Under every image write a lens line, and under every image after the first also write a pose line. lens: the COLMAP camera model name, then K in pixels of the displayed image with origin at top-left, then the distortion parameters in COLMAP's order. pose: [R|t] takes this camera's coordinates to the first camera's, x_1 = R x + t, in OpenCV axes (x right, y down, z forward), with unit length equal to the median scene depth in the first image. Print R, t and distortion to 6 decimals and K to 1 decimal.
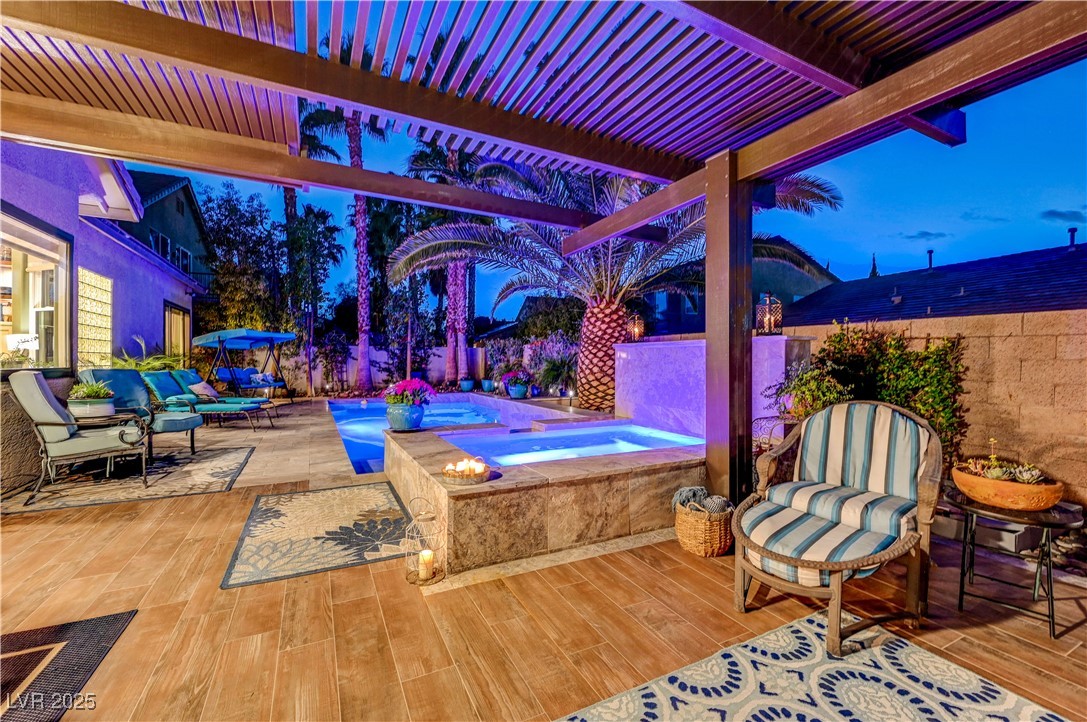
lens RADIAL K [[461.1, 0, 566.4], [0, 461.1, 361.6], [0, 0, 1]] dist [0.000654, -0.000024]
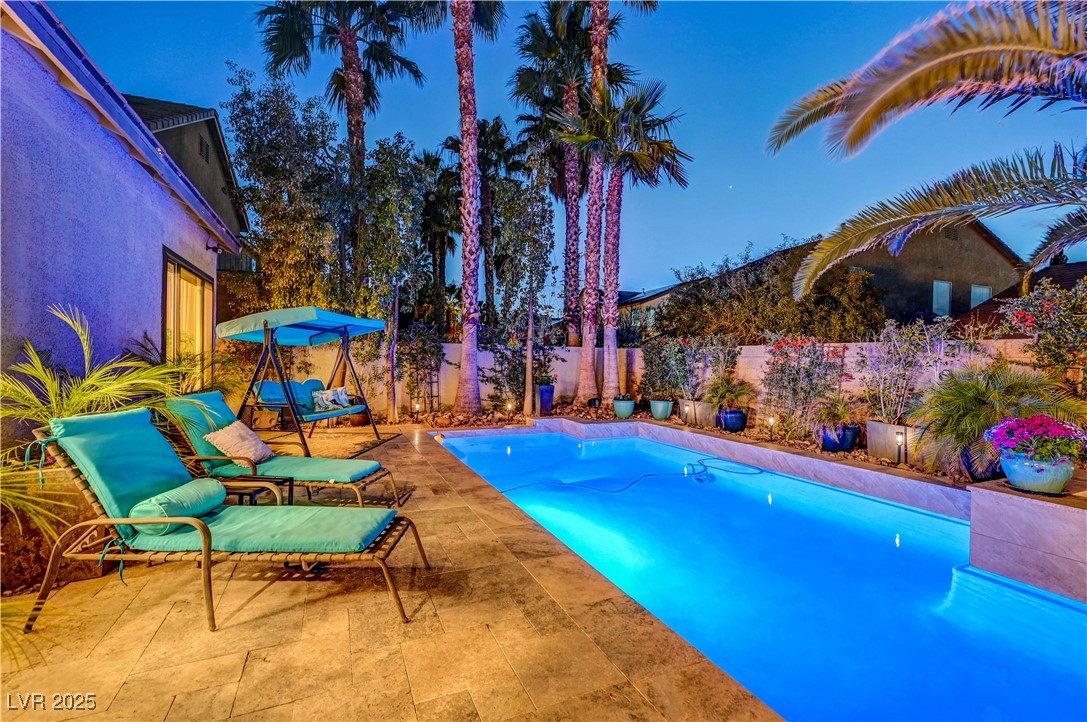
lens RADIAL K [[447.8, 0, 532.0], [0, 447.8, 361.0], [0, 0, 1]] dist [-0.000539, -0.000388]
pose [[0.997564, 0.017019, -0.067655, -0.554264], [-0.016990, 0.999855, 0.001009, -0.021204], [0.067662, 0.000143, 0.997708, 0.685719]]
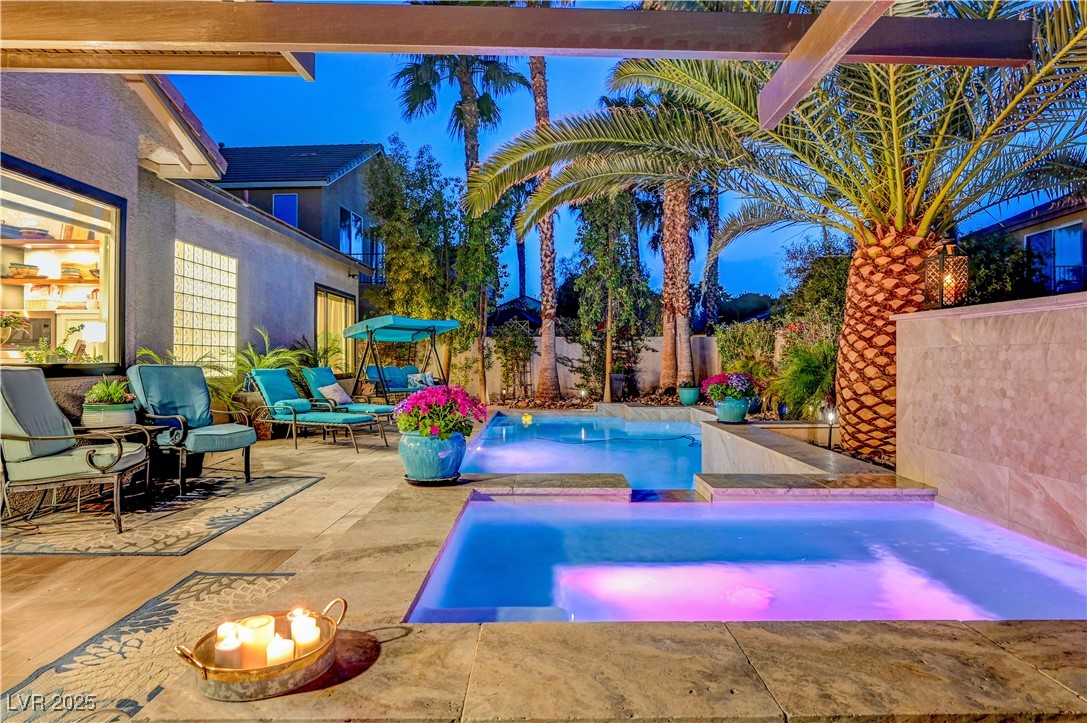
lens RADIAL K [[636.0, 0, 573.1], [0, 636.0, 355.3], [0, 0, 1]] dist [0.005340, 0.001673]
pose [[0.885275, -0.002411, -0.465062, 0.096769], [-0.001605, 0.999965, -0.008239, 0.005948], [0.465065, 0.008040, 0.885240, 0.253263]]
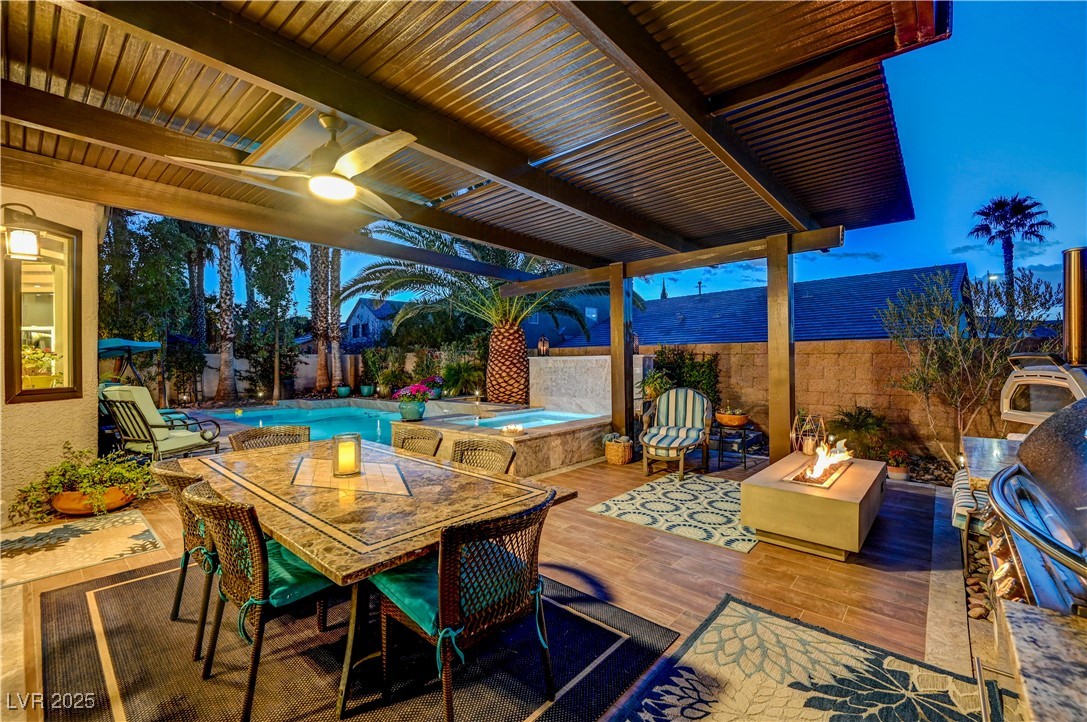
lens RADIAL K [[466.5, 0, 578.0], [0, 466.5, 358.9], [0, 0, 1]] dist [-0.003798, -0.000453]
pose [[0.915127, -0.008502, 0.403077, -0.285628], [0.011931, 0.999911, -0.005996, -0.017241], [-0.402990, 0.010296, 0.915146, -0.336772]]
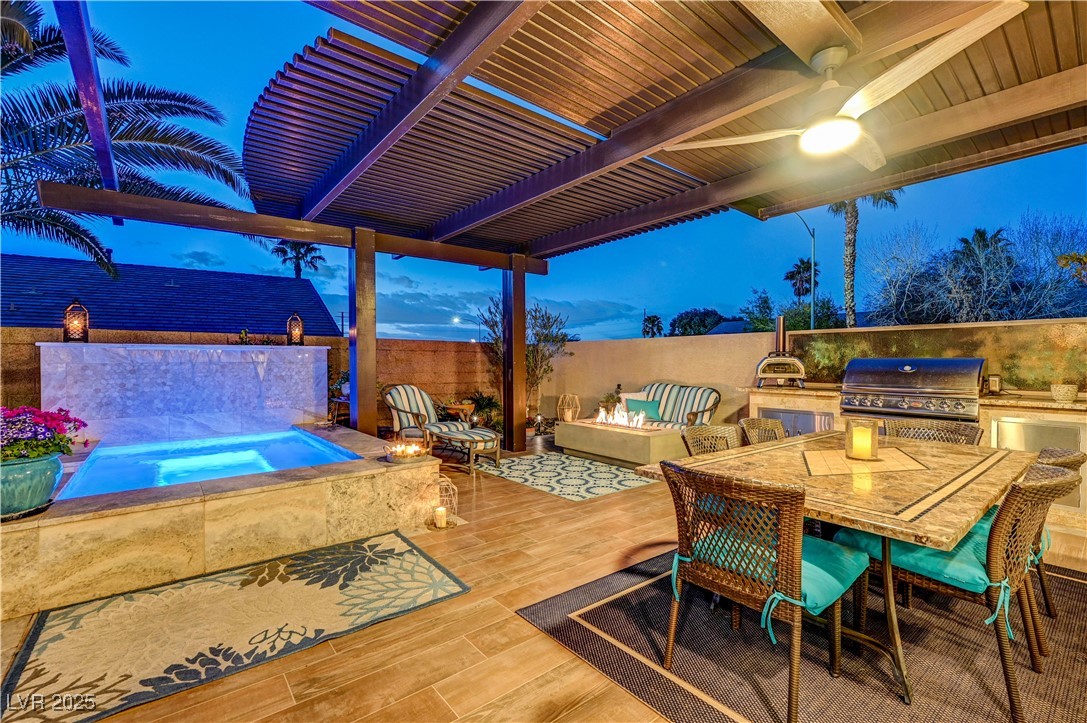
lens RADIAL K [[434.7, 0, 552.2], [0, 434.7, 357.1], [0, 0, 1]] dist [-0.001007, -0.000465]
pose [[-0.197846, -0.000167, 0.980233, -0.554428], [0.002041, 0.999998, 0.000582, -0.010603], [-0.980231, 0.002116, -0.197845, 0.316576]]
